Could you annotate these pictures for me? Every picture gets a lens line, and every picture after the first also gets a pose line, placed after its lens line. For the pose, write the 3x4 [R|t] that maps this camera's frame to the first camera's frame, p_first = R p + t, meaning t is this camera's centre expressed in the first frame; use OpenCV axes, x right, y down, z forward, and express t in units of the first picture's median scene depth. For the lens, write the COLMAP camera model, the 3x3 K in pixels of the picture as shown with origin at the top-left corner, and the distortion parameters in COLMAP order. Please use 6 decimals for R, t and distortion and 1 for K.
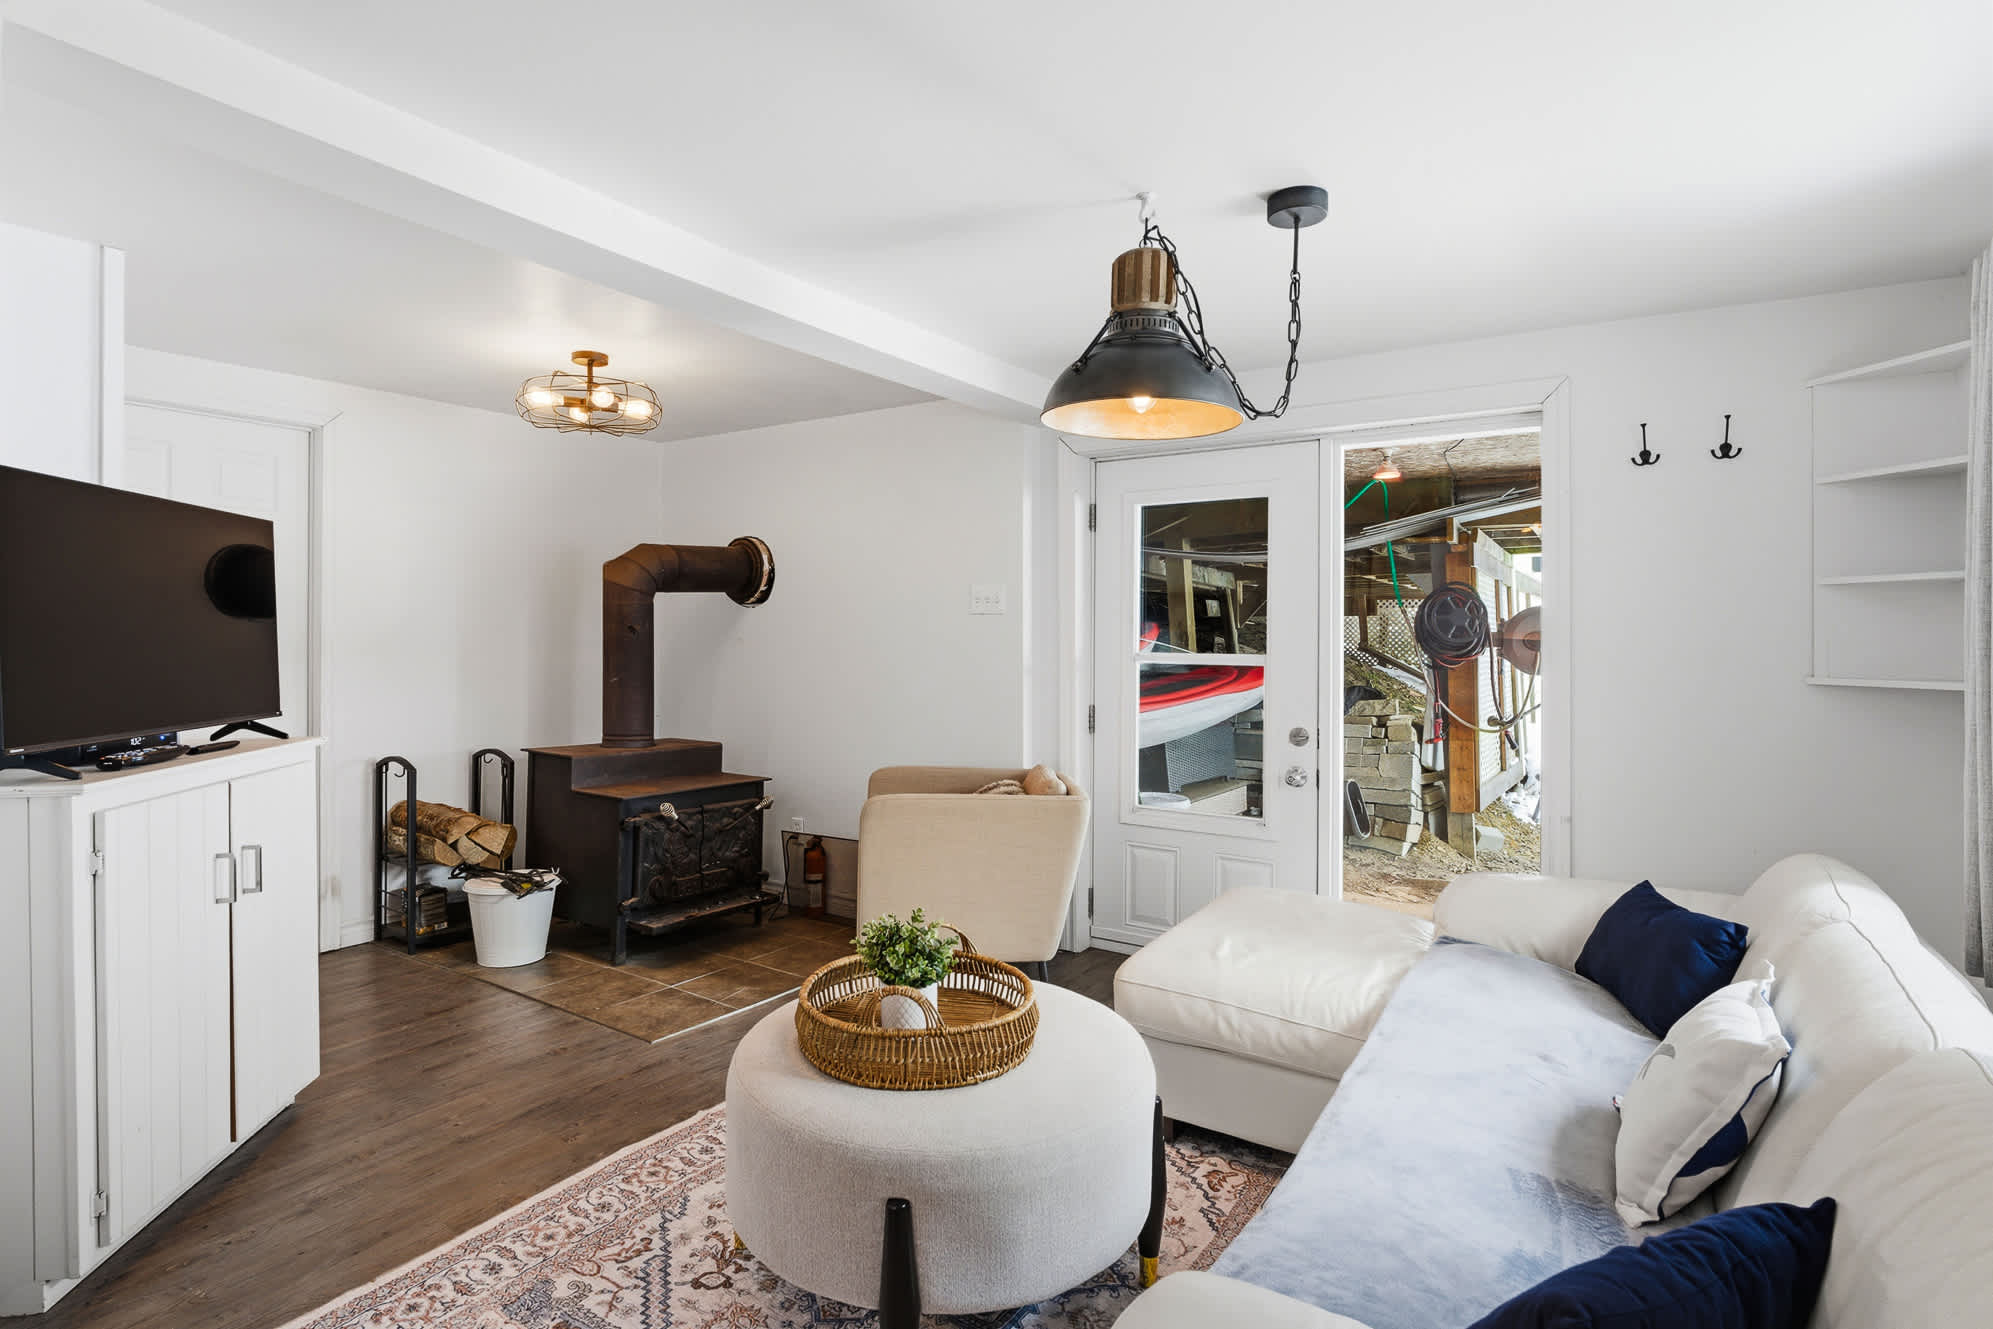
lens RADIAL K [[986.9, 0, 995.9], [0, 986.9, 643.8], [0, 0, 1]] dist [-0.001423, 0.000323]
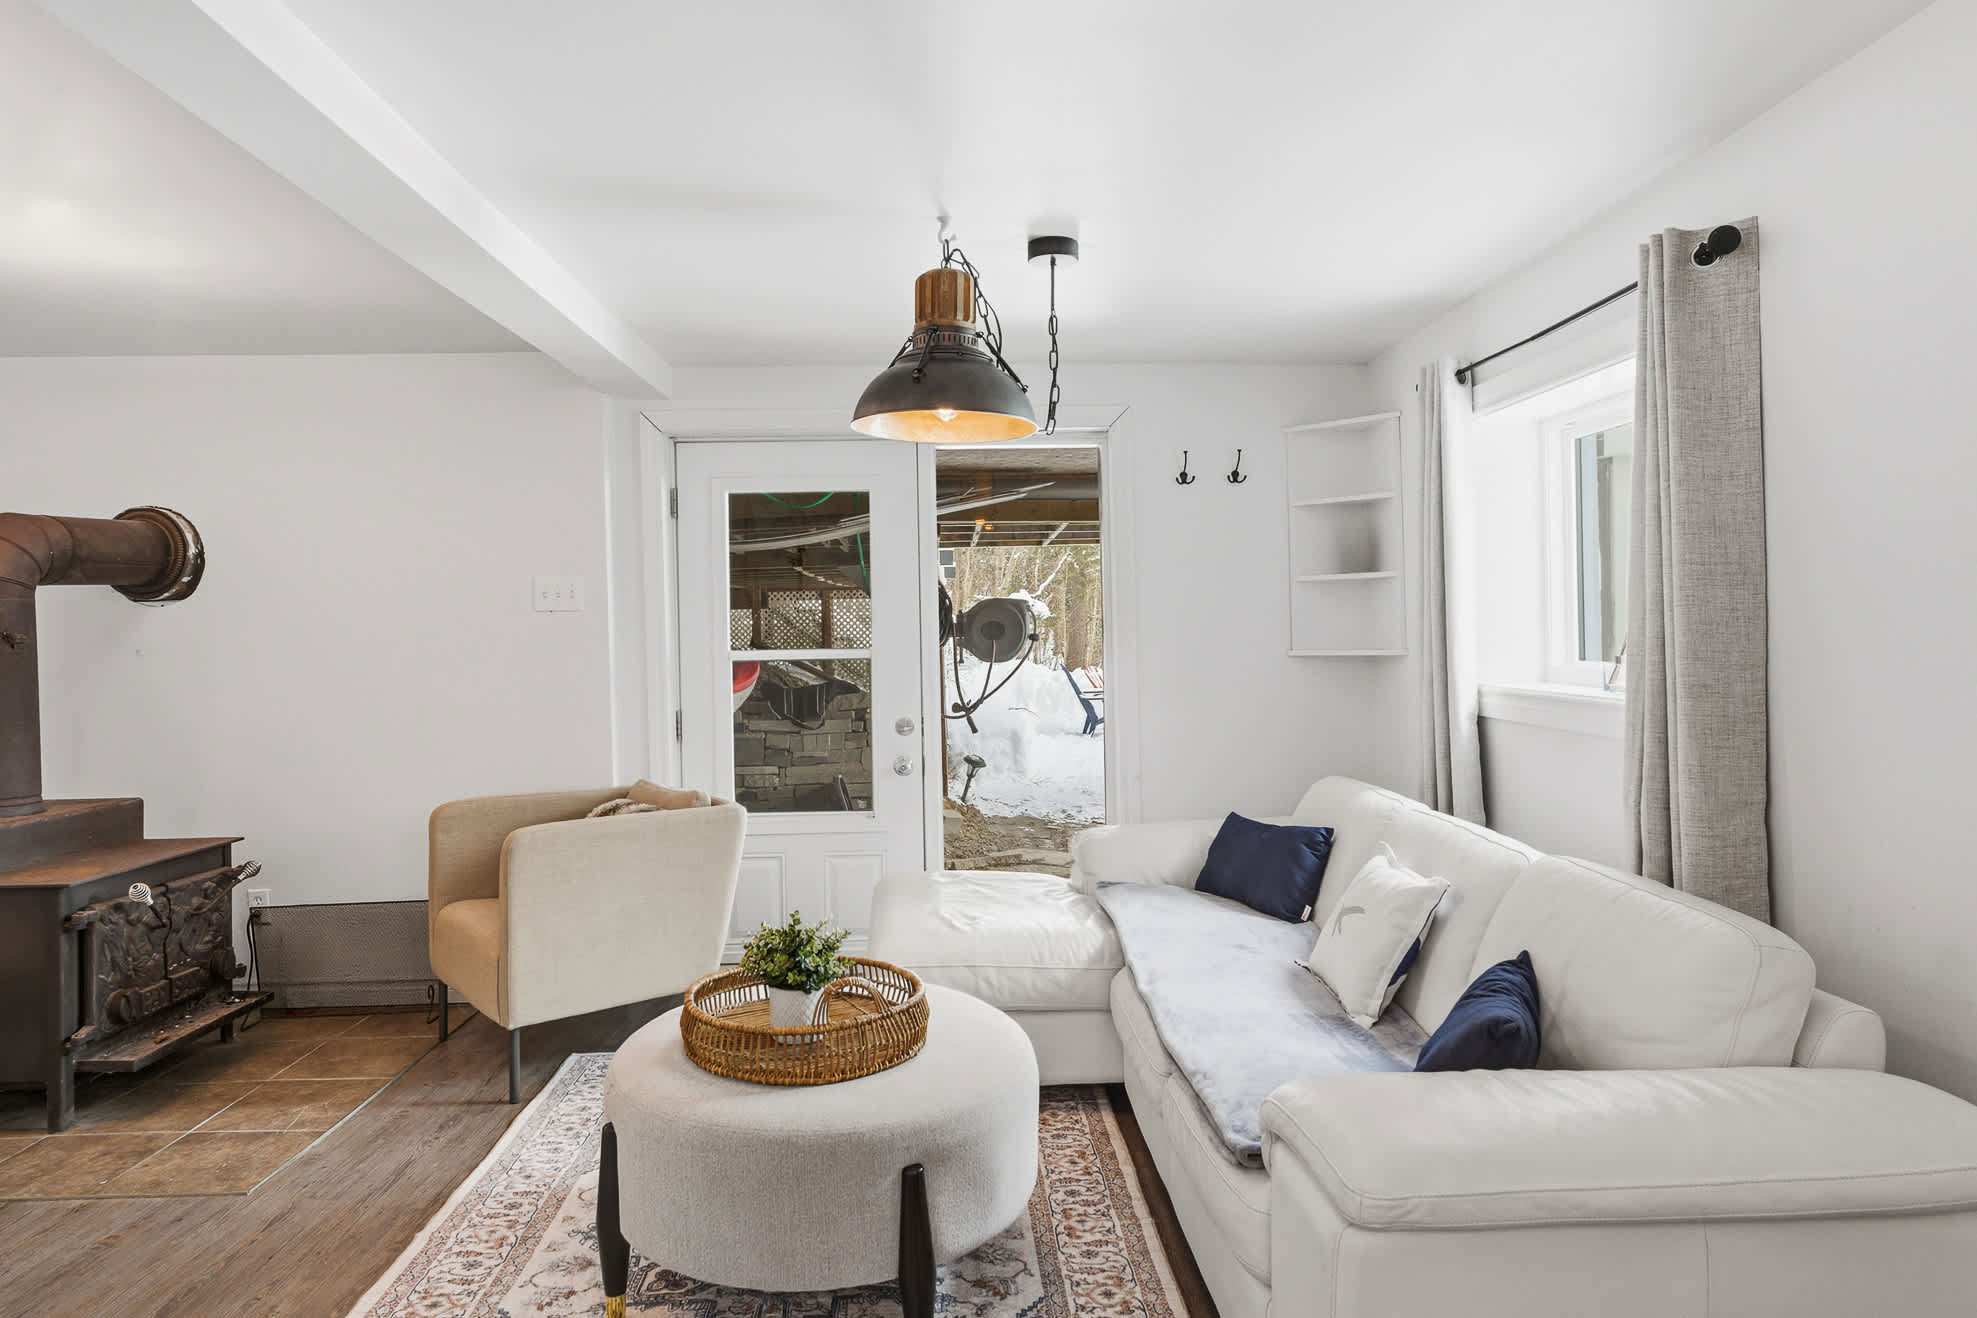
lens RADIAL K [[1164.8, 0, 951.7], [0, 1164.8, 639.9], [0, 0, 1]] dist [-0.001331, 0.001551]
pose [[0.817935, -0.026198, 0.574714, -0.352405], [0.027788, 0.999596, 0.006018, -0.002154], [-0.574640, 0.011048, 0.818332, -0.022202]]
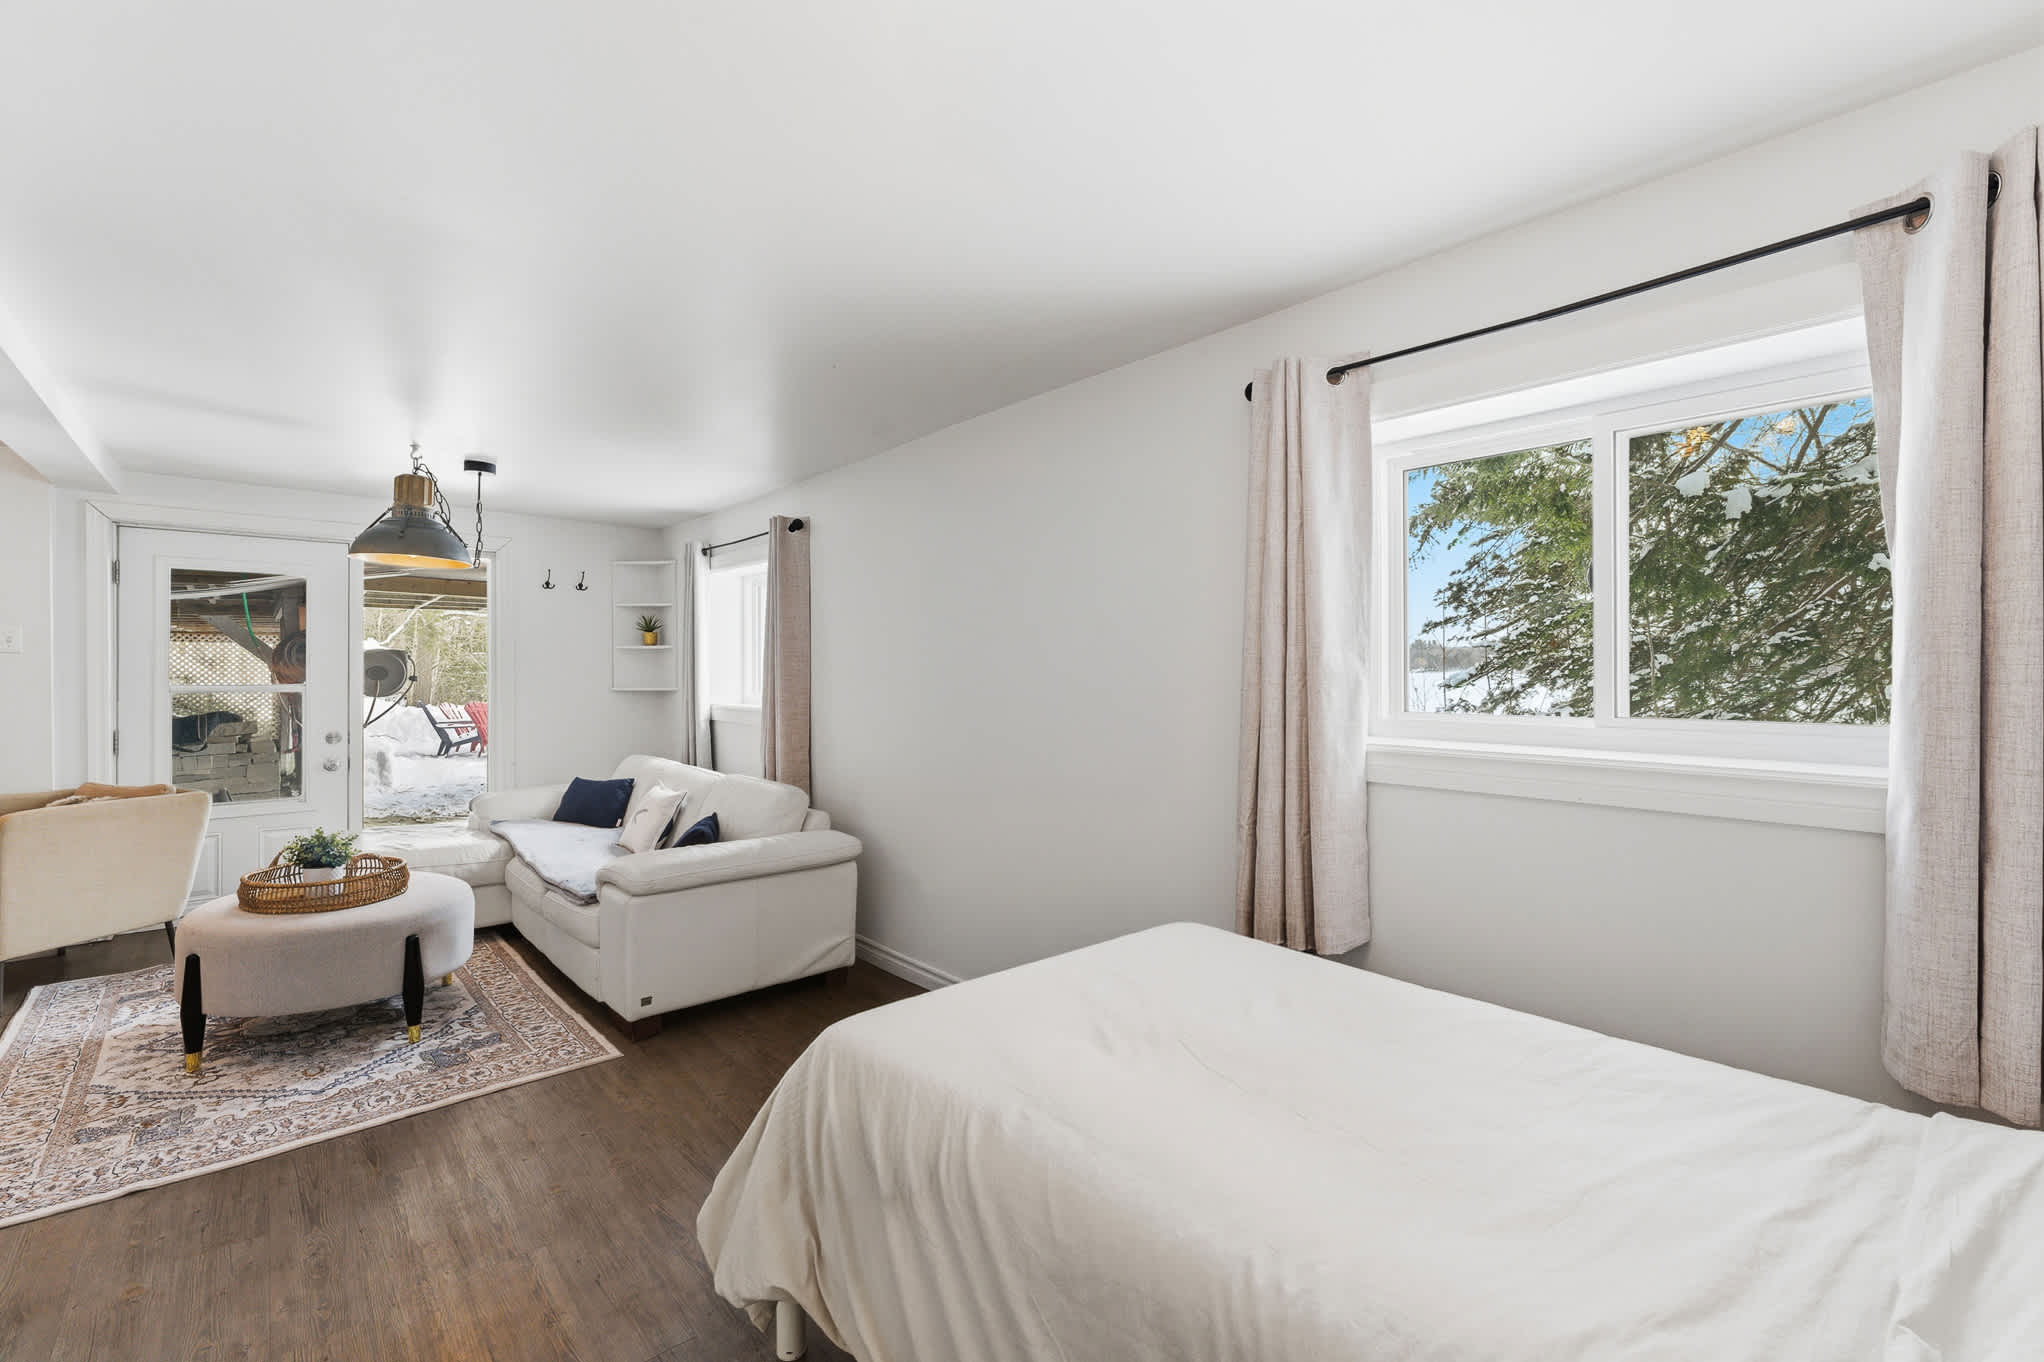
lens RADIAL K [[877.6, 0, 1018.1], [0, 877.6, 669.0], [0, 0, 1]] dist [0.000905, 0.000518]
pose [[0.240128, -0.003562, 0.970735, -0.755110], [0.008249, 0.999965, 0.001629, -0.004874], [-0.970706, 0.007616, 0.240149, -0.344414]]
